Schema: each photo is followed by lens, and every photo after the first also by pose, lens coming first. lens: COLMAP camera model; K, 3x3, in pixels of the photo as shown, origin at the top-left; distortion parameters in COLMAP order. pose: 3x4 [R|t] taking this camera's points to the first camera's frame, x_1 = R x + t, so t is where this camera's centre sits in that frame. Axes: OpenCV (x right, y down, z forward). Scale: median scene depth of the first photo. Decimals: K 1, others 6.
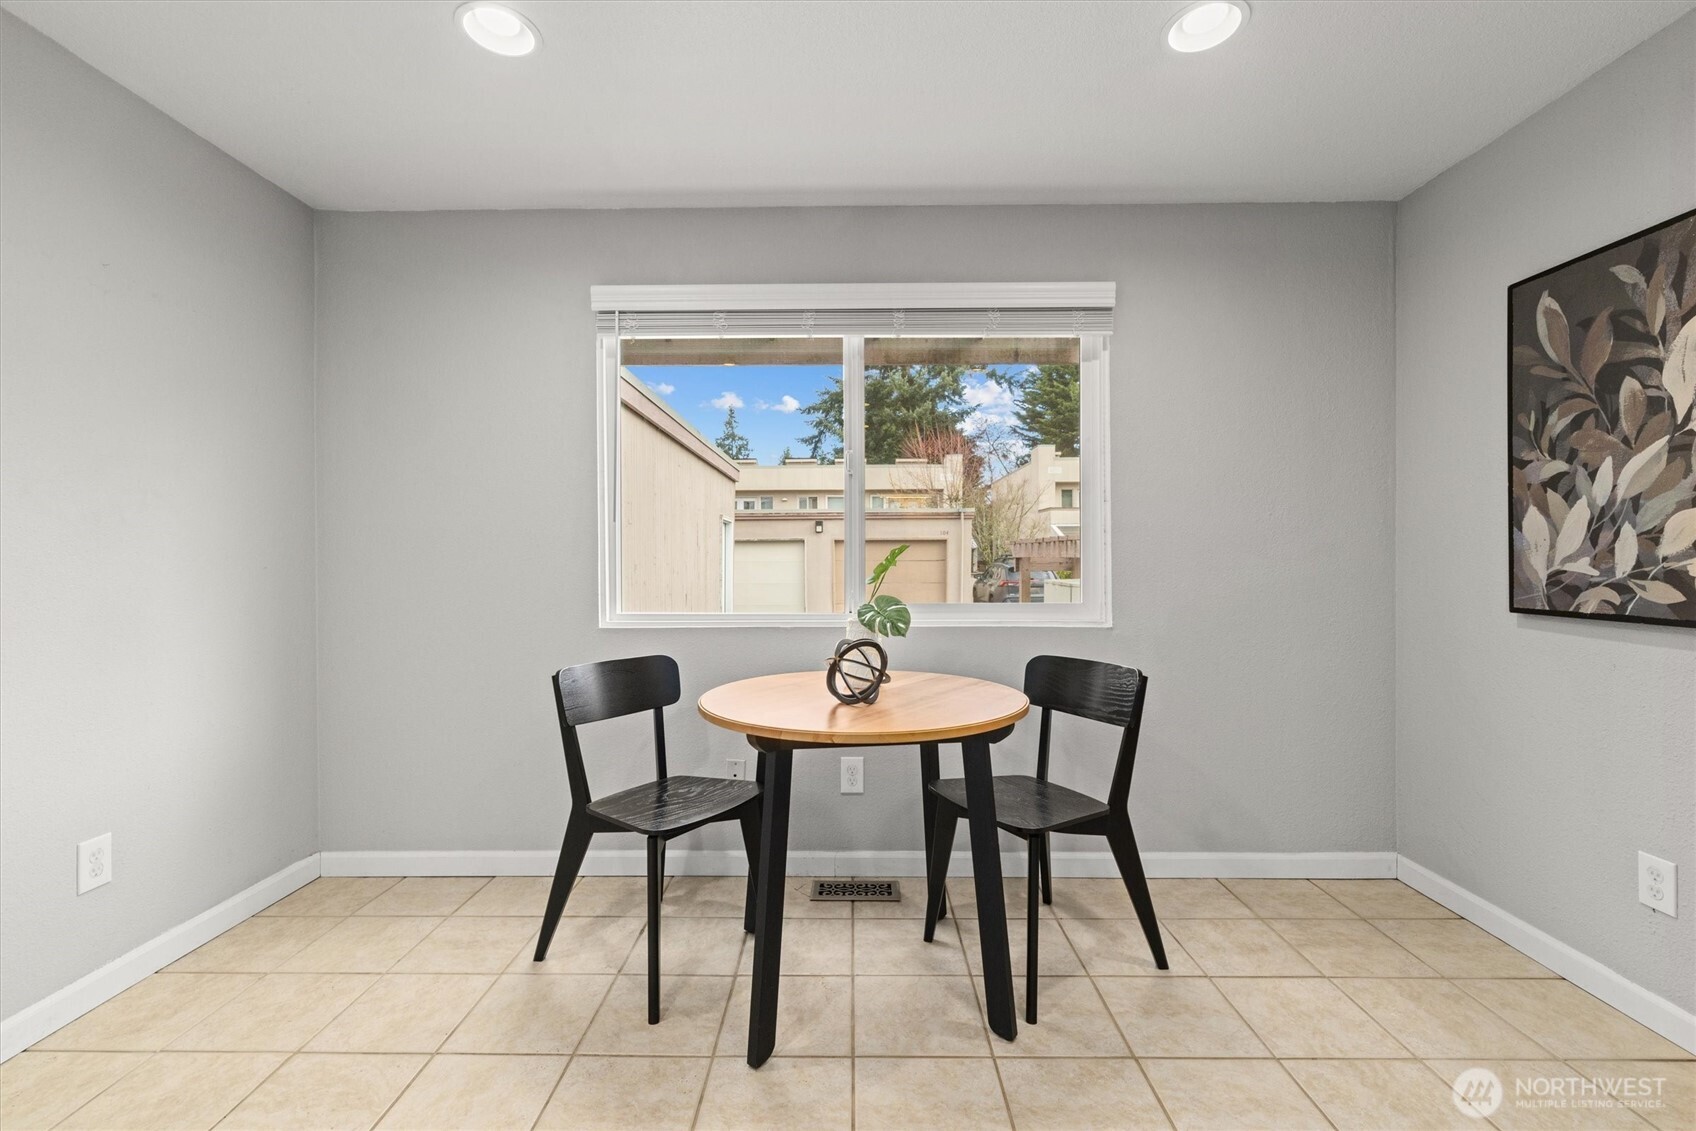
lens RADIAL K [[735.9, 0, 854.0], [0, 735.9, 559.9], [0, 0, 1]] dist [0.000901, 0.000502]
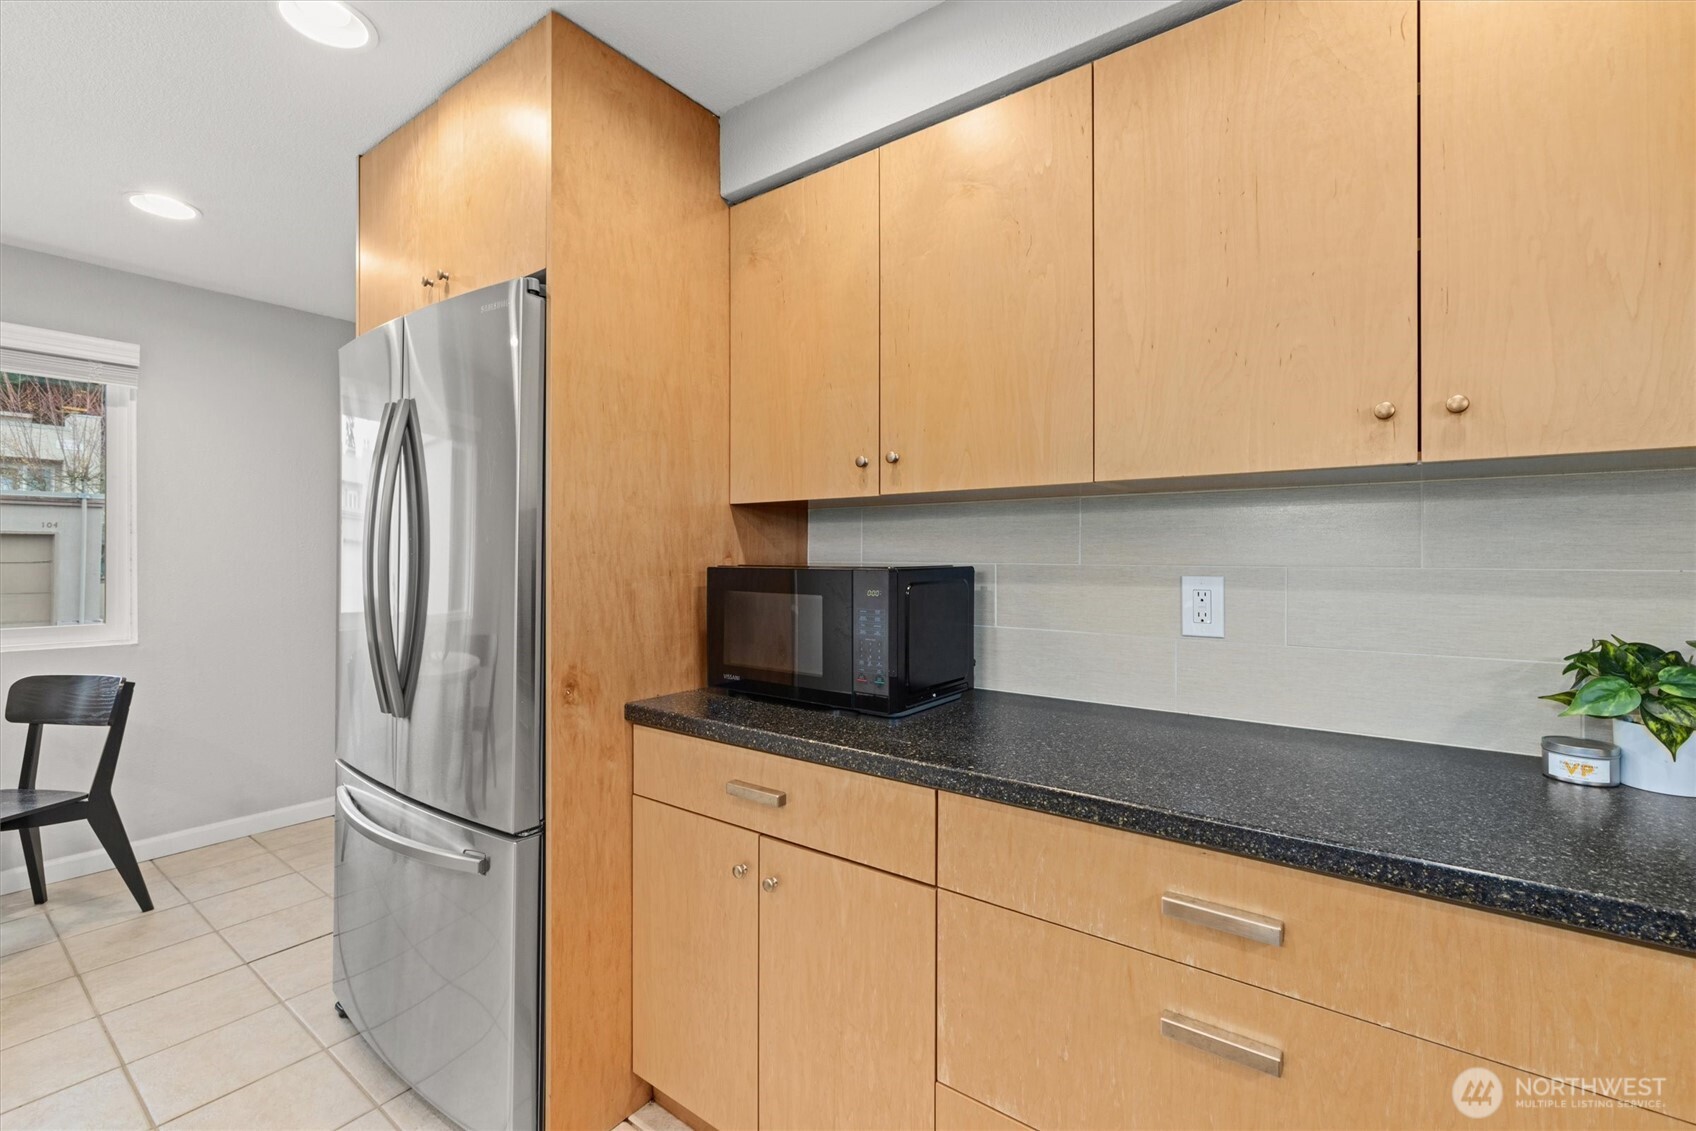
lens RADIAL K [[724.3, 0, 842.1], [0, 724.3, 549.7], [0, 0, 1]] dist [-0.001627, 0.000038]
pose [[0.594643, 0.008465, 0.803945, 0.116664], [-0.001070, 0.999952, -0.009738, -0.053695], [-0.803989, 0.004930, 0.594624, -0.666255]]
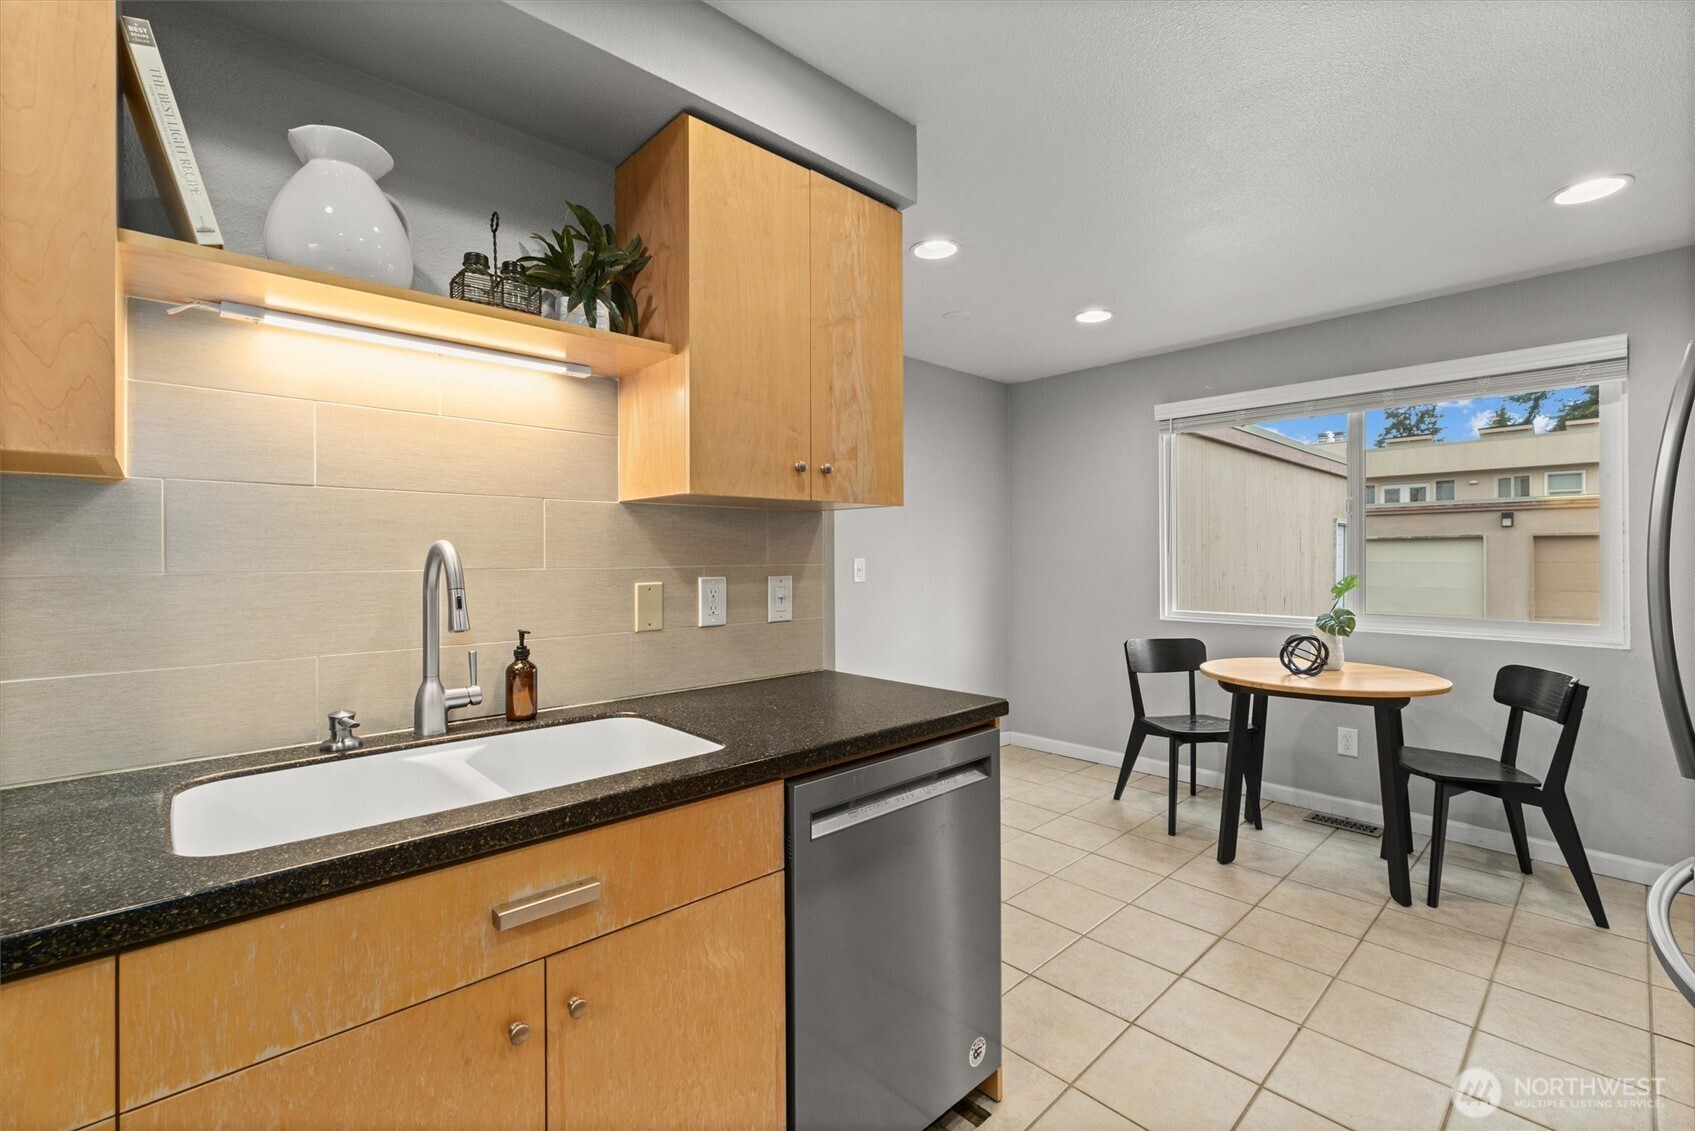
lens RADIAL K [[735.4, 0, 853.5], [0, 735.4, 559.9], [0, 0, 1]] dist [0.000901, 0.000502]
pose [[0.691701, 0.005389, -0.722164, 0.413502], [-0.001686, 0.999981, 0.005847, -0.053574], [0.722182, -0.002826, 0.691697, -0.691919]]
